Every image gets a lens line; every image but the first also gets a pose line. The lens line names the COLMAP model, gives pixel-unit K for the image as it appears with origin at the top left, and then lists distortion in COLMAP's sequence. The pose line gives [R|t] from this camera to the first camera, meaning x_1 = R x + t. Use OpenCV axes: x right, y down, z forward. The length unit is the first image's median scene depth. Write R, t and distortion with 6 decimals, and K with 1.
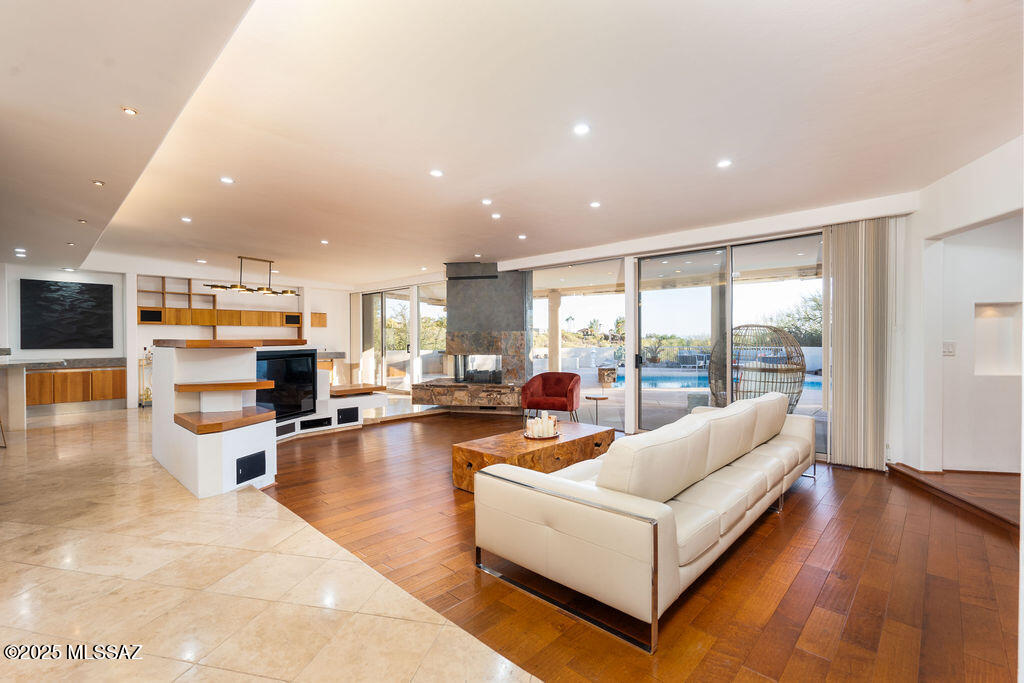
lens RADIAL K [[460.4, 0, 507.9], [0, 460.4, 343.2], [0, 0, 1]] dist [-0.000667, -0.000109]
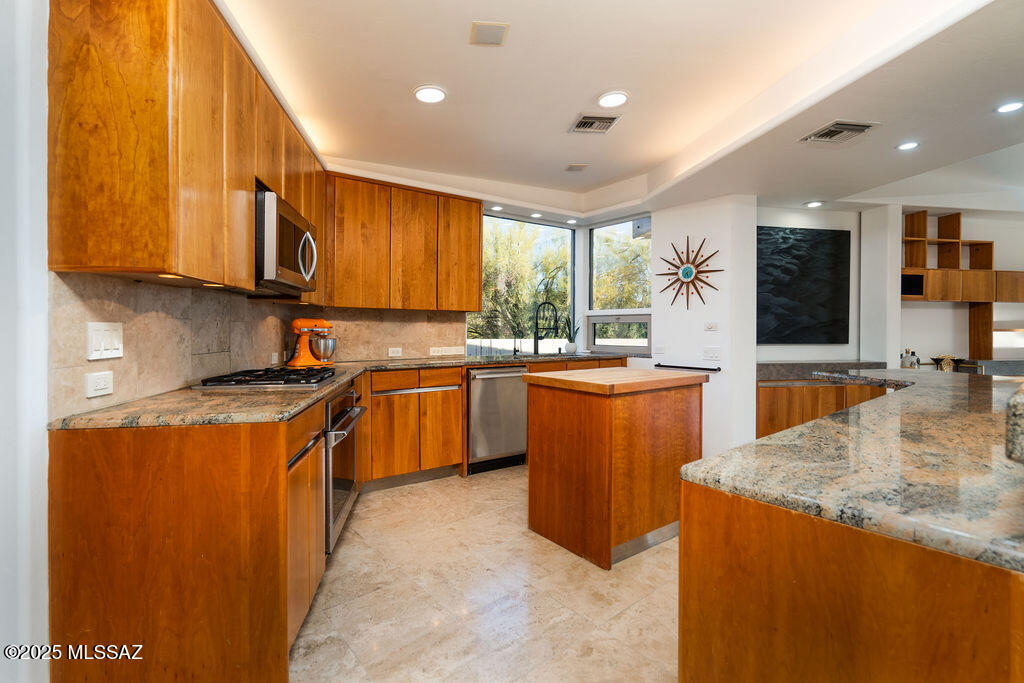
lens RADIAL K [[470.6, 0, 510.1], [0, 470.6, 331.1], [0, 0, 1]] dist [-0.001979, -0.000328]
pose [[0.806307, 0.008310, -0.591438, -0.857392], [-0.012153, 0.999923, -0.002519, 0.001698], [0.591372, 0.009219, 0.806346, 0.297953]]
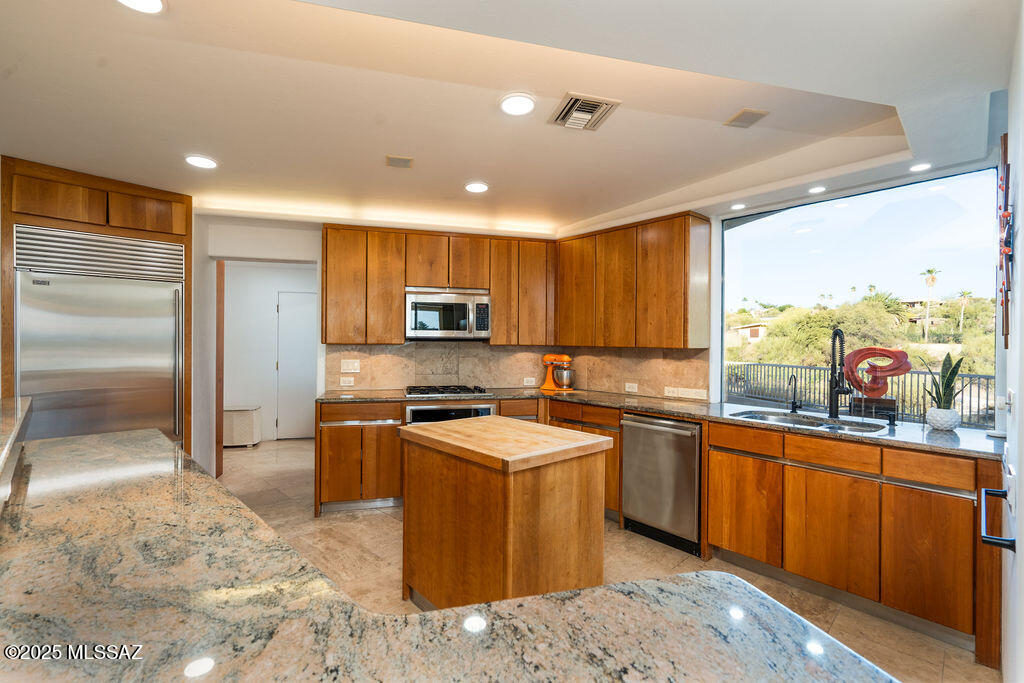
lens RADIAL K [[460.4, 0, 507.9], [0, 460.4, 343.2], [0, 0, 1]] dist [-0.000667, -0.000109]
pose [[-0.520499, -0.000278, -0.853862, -0.751735], [-0.016733, 0.999811, 0.009875, -0.027352], [0.853698, 0.019428, -0.520406, 0.788448]]
